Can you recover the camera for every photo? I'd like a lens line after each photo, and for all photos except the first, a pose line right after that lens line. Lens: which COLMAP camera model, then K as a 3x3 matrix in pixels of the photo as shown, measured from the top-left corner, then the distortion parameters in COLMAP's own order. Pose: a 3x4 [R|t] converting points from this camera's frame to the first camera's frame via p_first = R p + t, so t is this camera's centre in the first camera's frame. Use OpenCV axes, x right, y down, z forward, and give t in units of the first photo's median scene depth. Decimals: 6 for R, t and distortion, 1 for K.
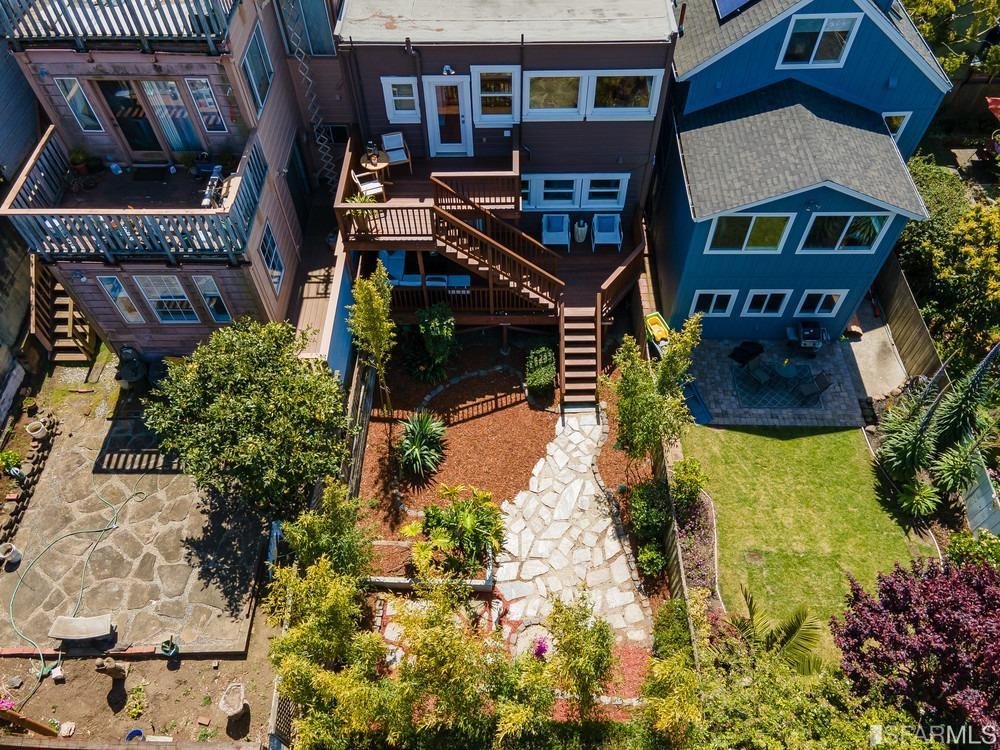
lens RADIAL K [[718.4, 0, 508.7], [0, 718.4, 378.1], [0, 0, 1]] dist [0.052498, 0.003426]
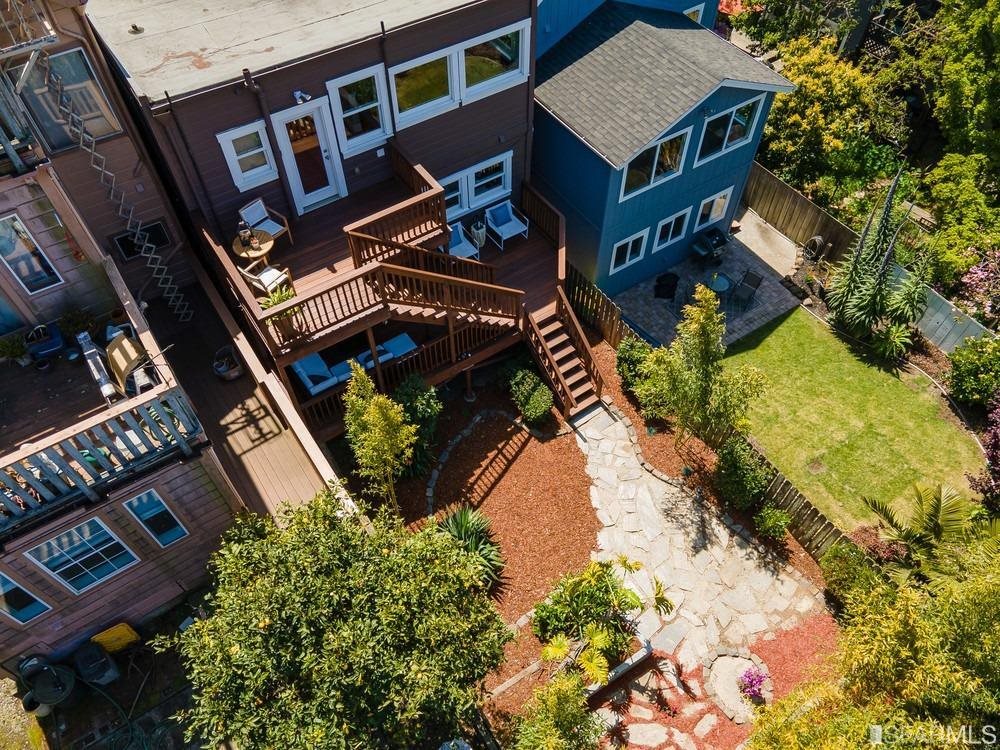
lens RADIAL K [[718.4, 0, 508.7], [0, 718.4, 378.1], [0, 0, 1]] dist [0.052498, 0.003426]
pose [[0.827113, -0.446422, 0.341455, -0.274451], [0.448267, 0.890459, 0.078350, -0.116125], [-0.339029, 0.088259, 0.936627, 0.223698]]
